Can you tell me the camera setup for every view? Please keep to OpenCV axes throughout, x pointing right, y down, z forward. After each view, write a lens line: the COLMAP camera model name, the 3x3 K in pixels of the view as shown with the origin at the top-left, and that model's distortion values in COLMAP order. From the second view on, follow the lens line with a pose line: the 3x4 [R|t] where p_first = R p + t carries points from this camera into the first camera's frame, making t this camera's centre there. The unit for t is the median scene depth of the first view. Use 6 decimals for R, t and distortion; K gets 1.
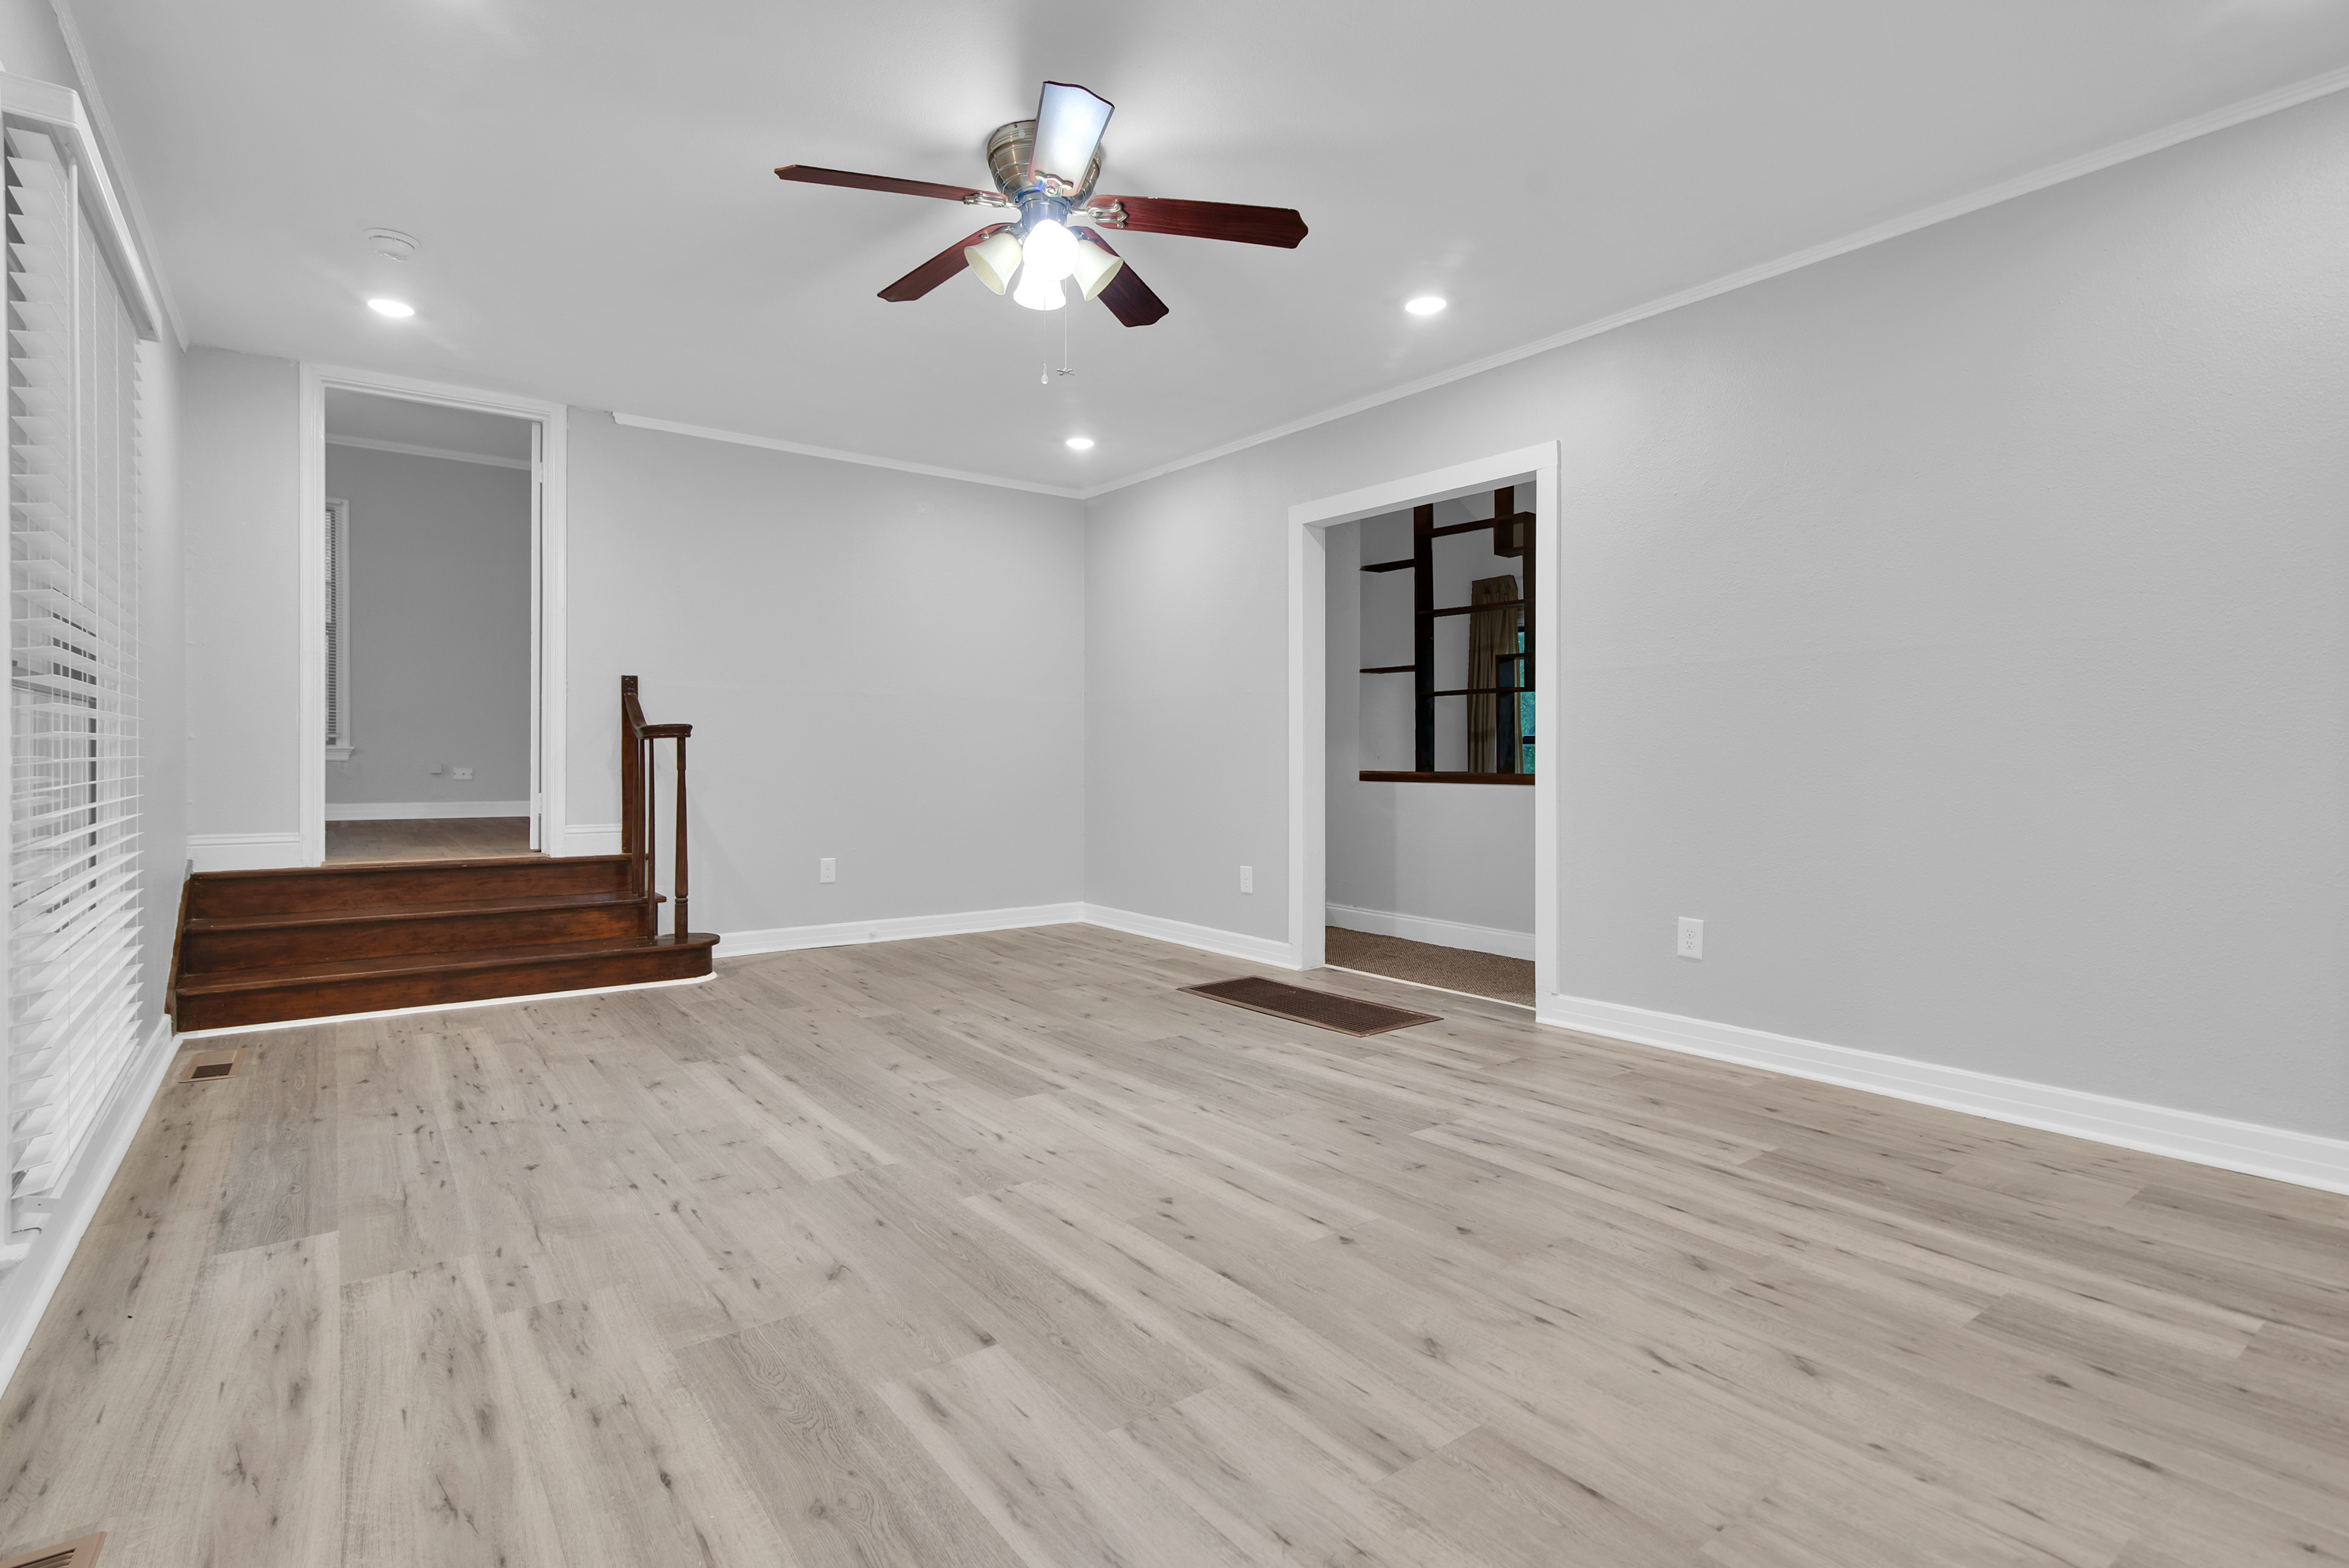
lens RADIAL K [[1135.8, 0, 1173.1], [0, 1135.8, 747.1], [0, 0, 1]] dist [-0.005175, 0.000367]
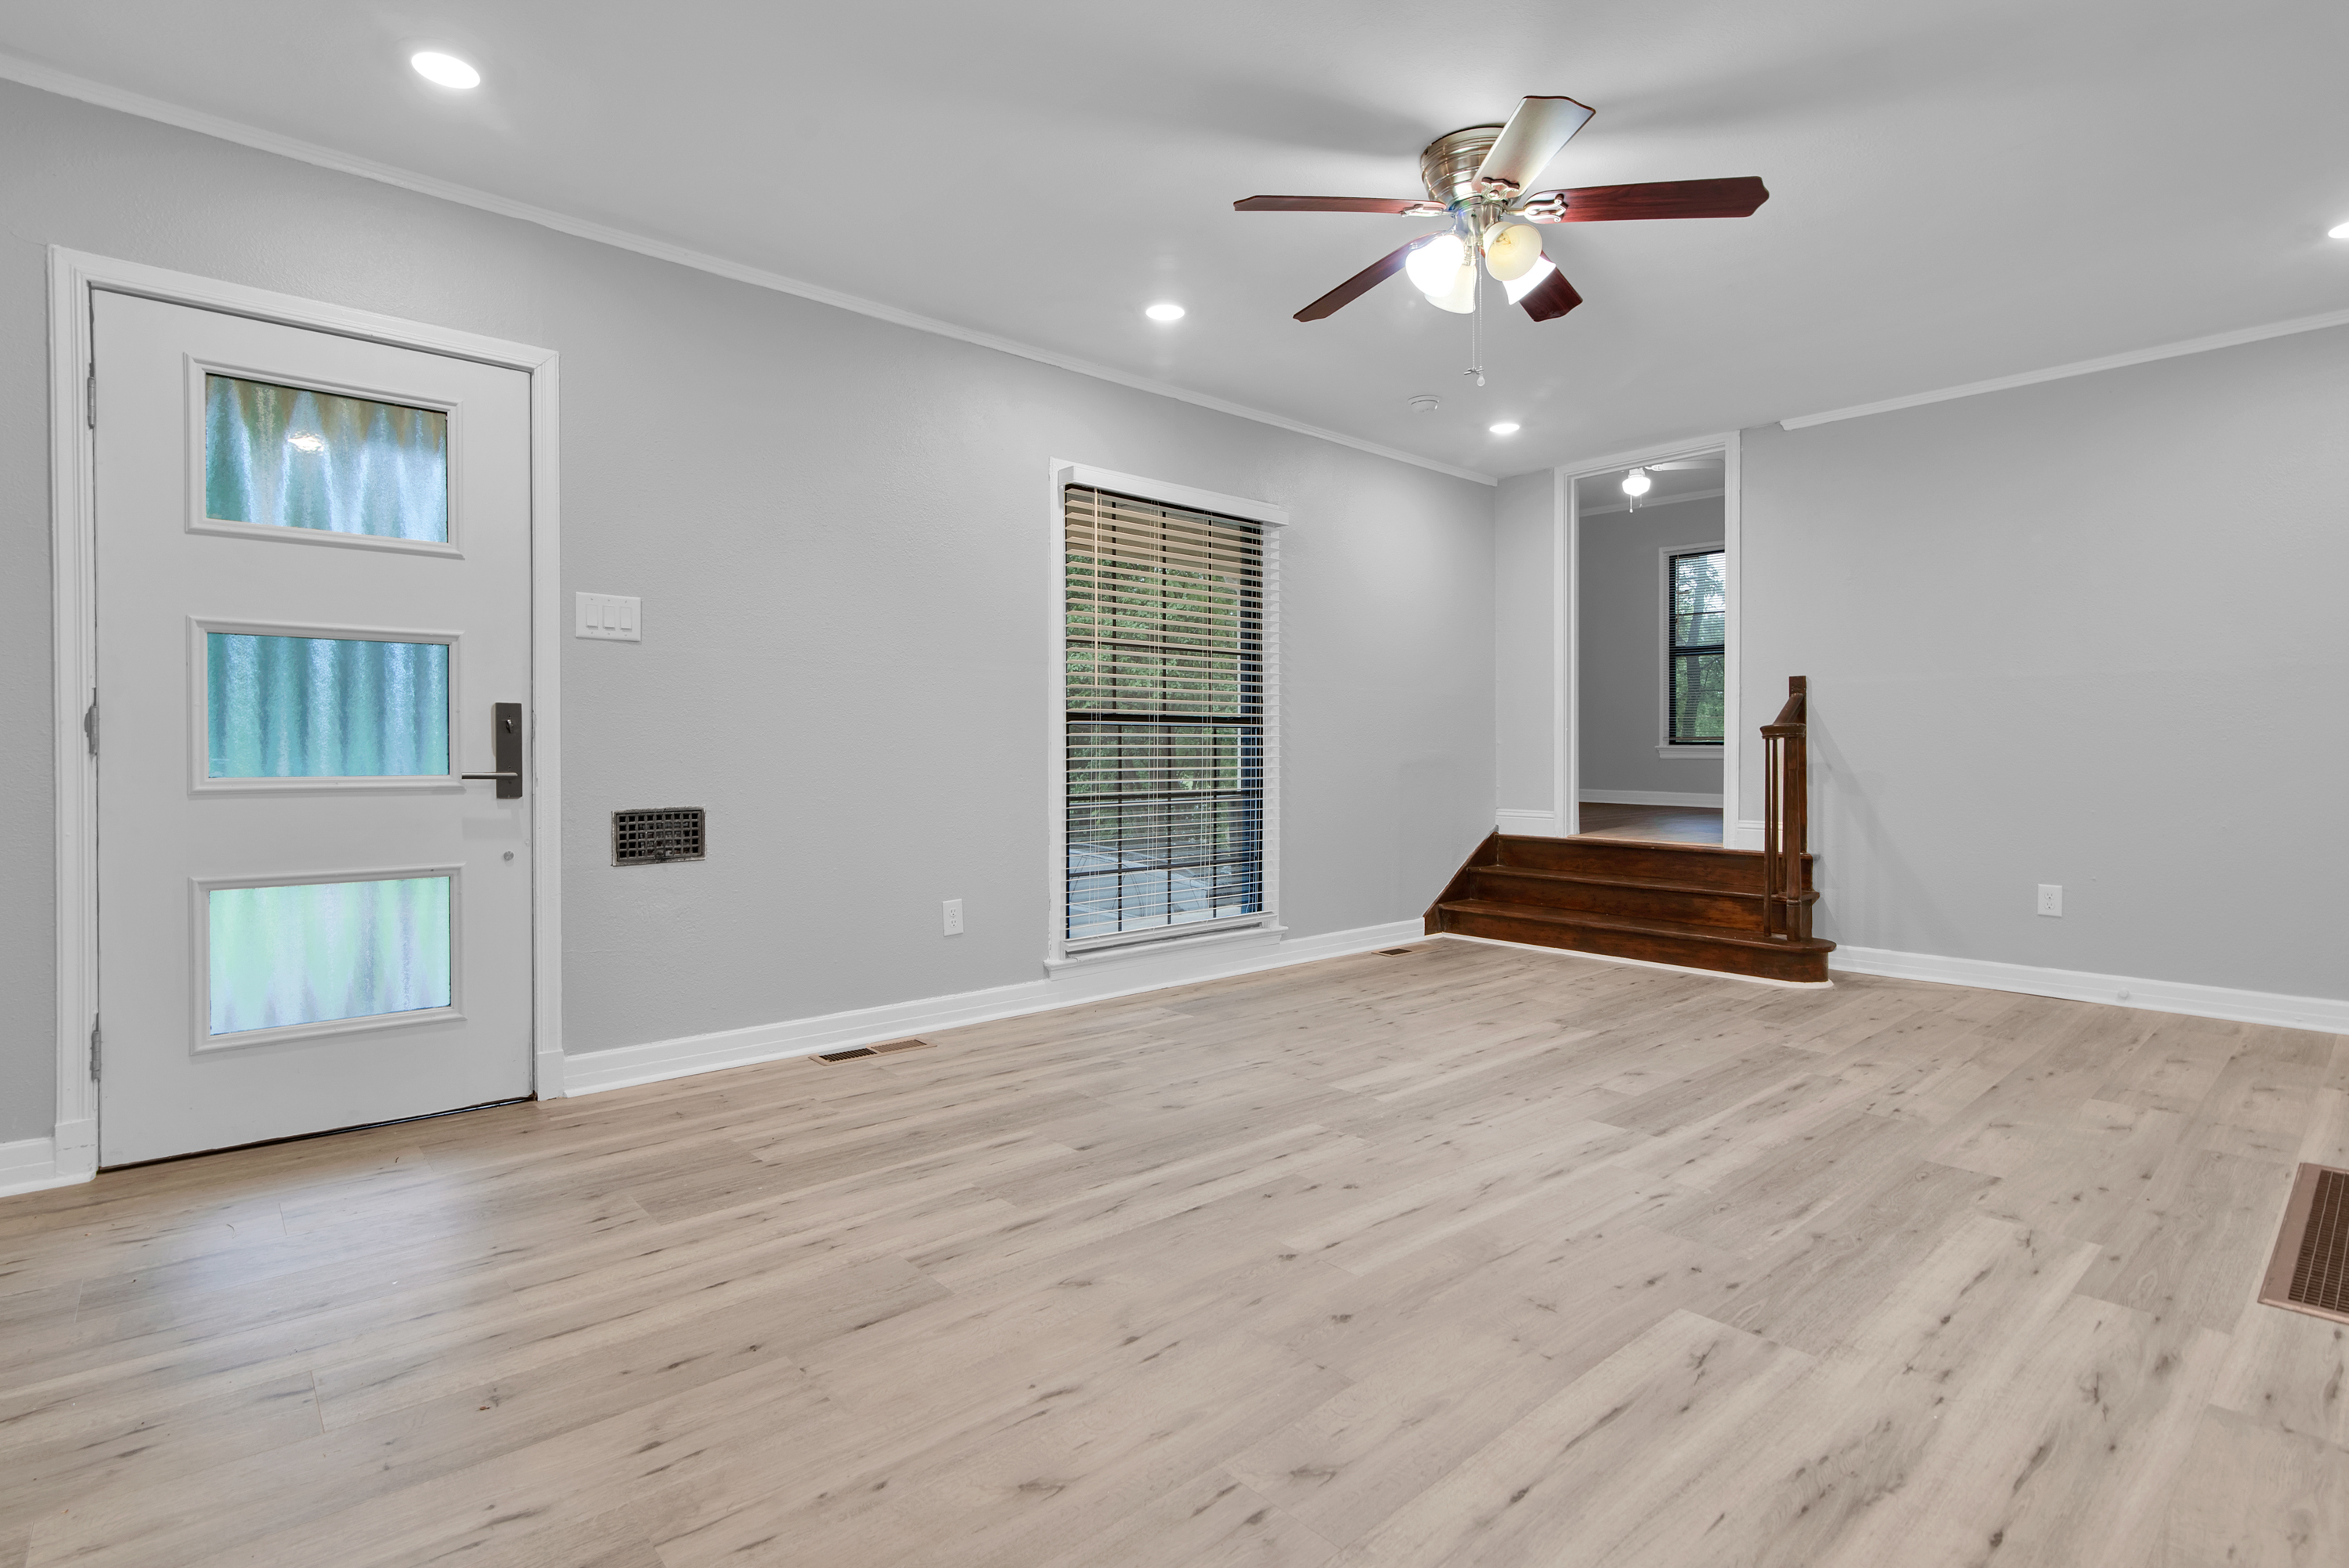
lens RADIAL K [[1152.5, 0, 1157.9], [0, 1152.5, 757.4], [0, 0, 1]] dist [-0.019260, 0.002367]
pose [[0.083322, 0.004320, -0.996513, 0.875813], [0.006090, 0.999970, 0.004844, 0.002479], [0.996504, -0.006473, 0.083293, 0.635403]]
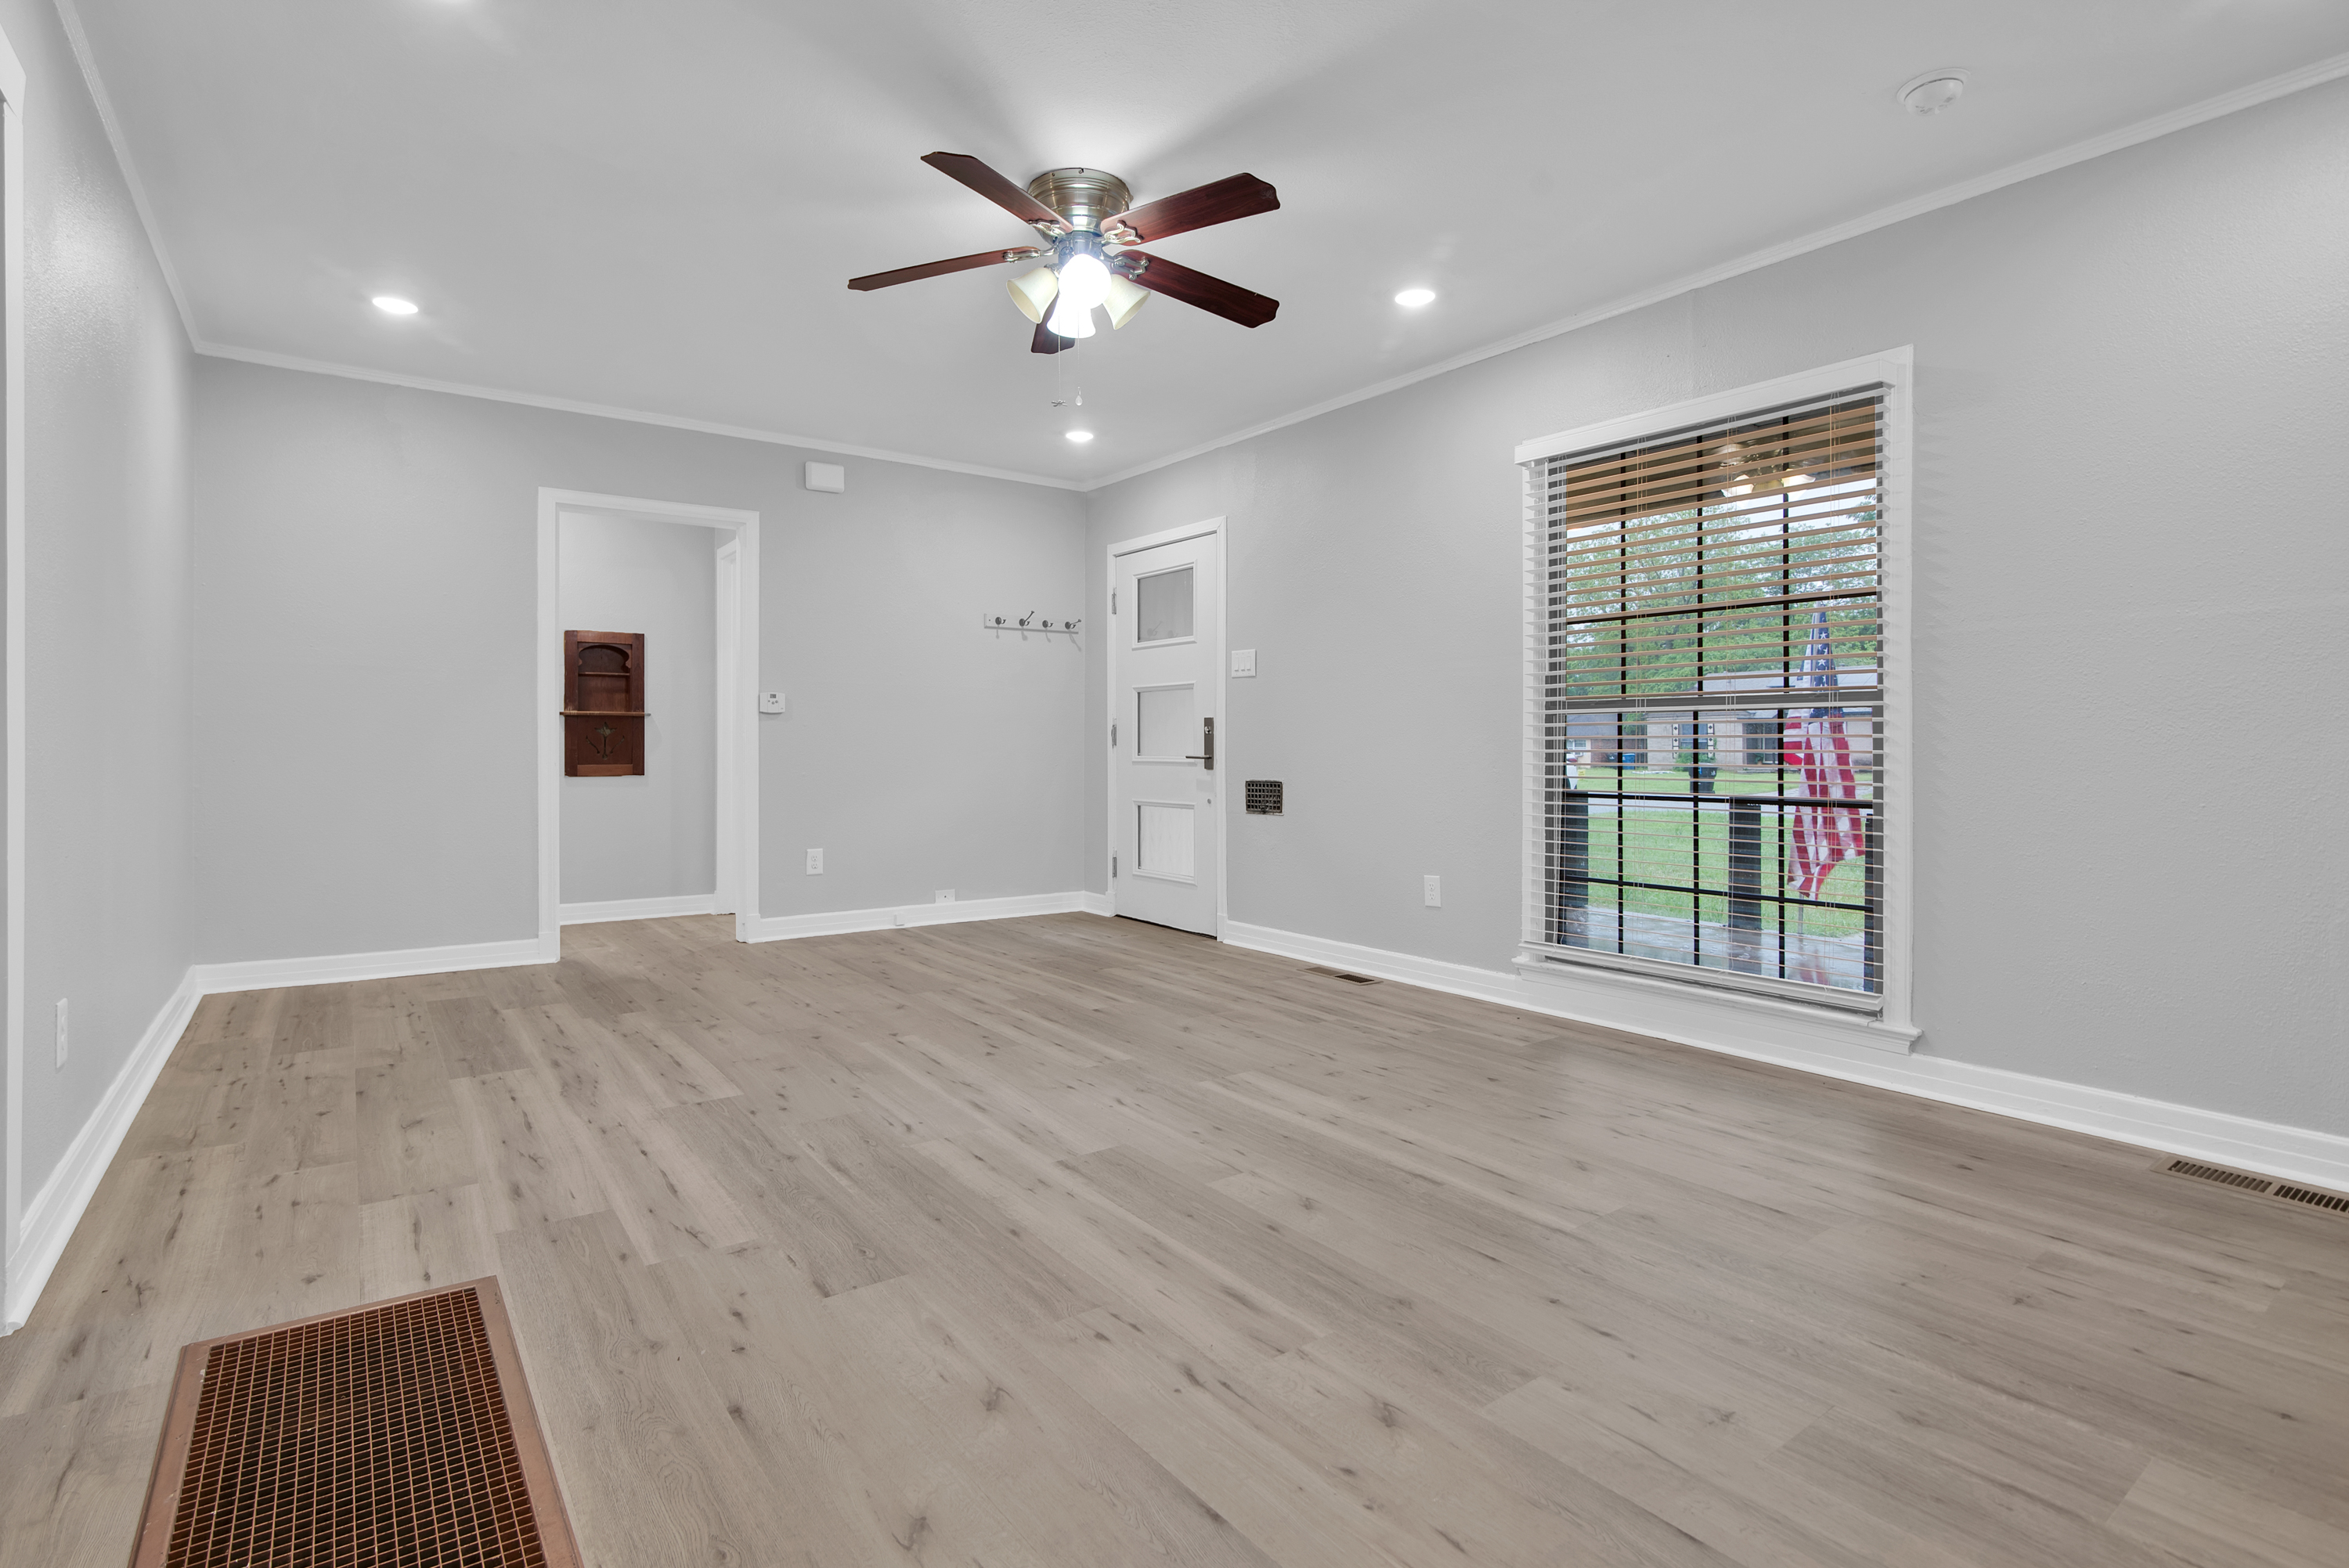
lens RADIAL K [[1152.5, 0, 1157.9], [0, 1152.5, 757.4], [0, 0, 1]] dist [-0.019260, 0.002367]
pose [[-0.999713, -0.002466, 0.023814, -0.215732], [-0.002400, 0.999993, 0.002807, 0.016005], [-0.023821, 0.002749, -0.999712, 2.104697]]
